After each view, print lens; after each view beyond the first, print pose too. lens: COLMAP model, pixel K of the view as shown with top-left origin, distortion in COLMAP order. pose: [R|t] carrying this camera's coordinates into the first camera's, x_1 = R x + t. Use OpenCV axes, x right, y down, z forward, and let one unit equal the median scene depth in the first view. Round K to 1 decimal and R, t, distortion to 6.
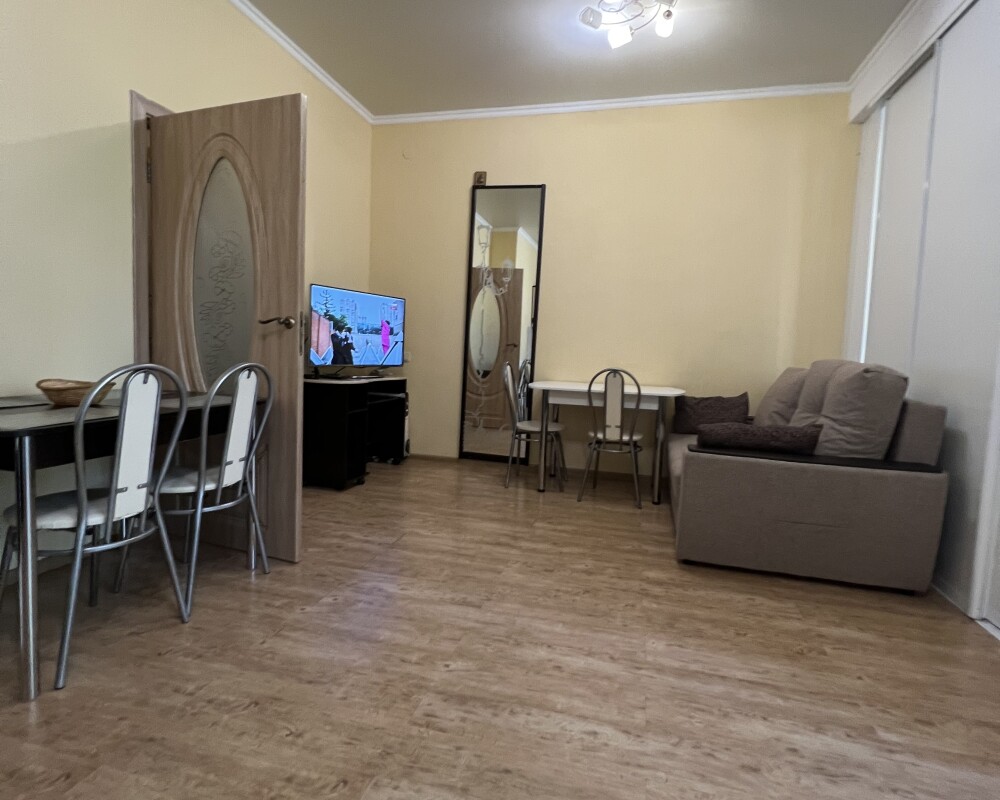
lens RADIAL K [[531.7, 0, 501.4], [0, 531.7, 393.6], [0, 0, 1]] dist [-0.001948, 0.000814]
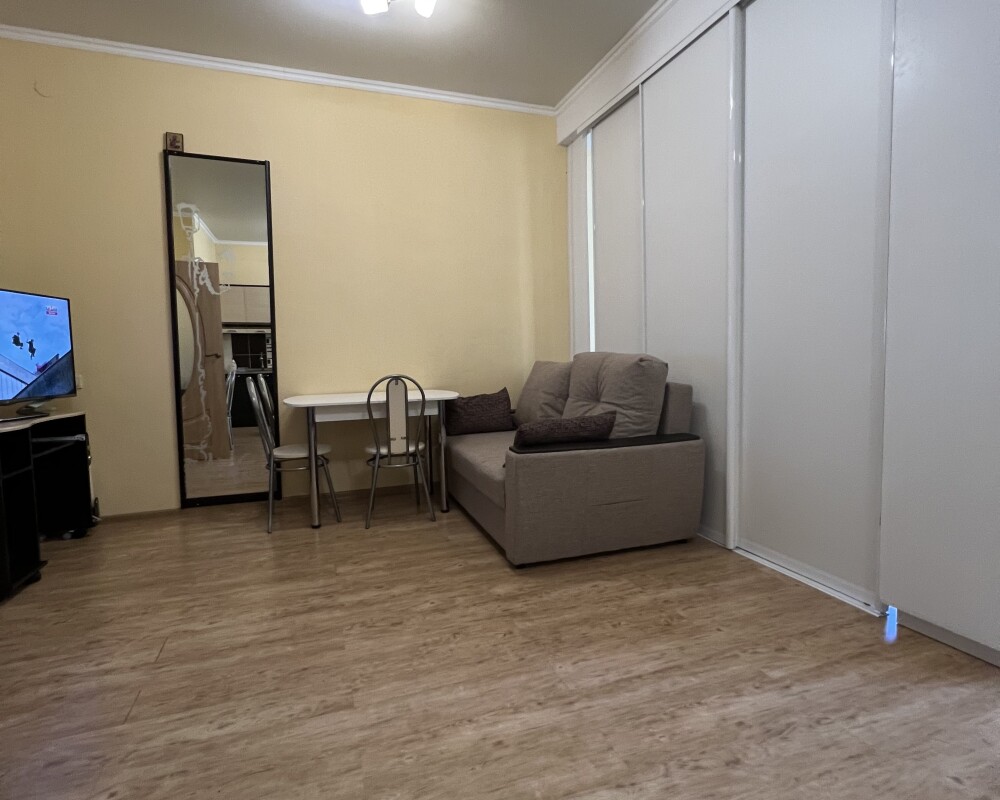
lens RADIAL K [[531.7, 0, 501.6], [0, 531.7, 395.8], [0, 0, 1]] dist [-0.001948, 0.000814]
pose [[0.826130, -0.101230, 0.554312, -0.201365], [0.100851, 0.994409, 0.031297, -0.031232], [-0.554381, 0.030048, 0.831720, 0.206214]]
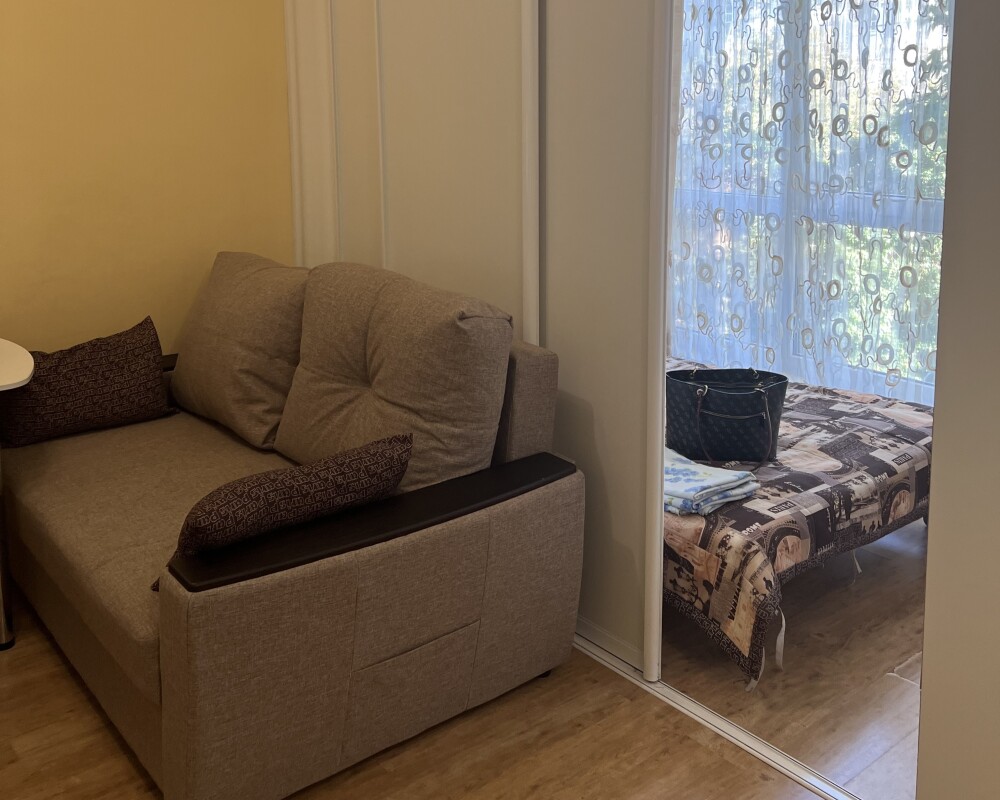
lens RADIAL K [[1005.4, 0, 507.3], [0, 1005.4, 228.9], [0, 0, 1]] dist [0.025090, 0.000000]
pose [[0.580914, -0.140427, 0.801760, -0.087615], [0.089363, 0.990054, 0.108658, -0.229922], [-0.809044, 0.008527, 0.587686, 0.351258]]
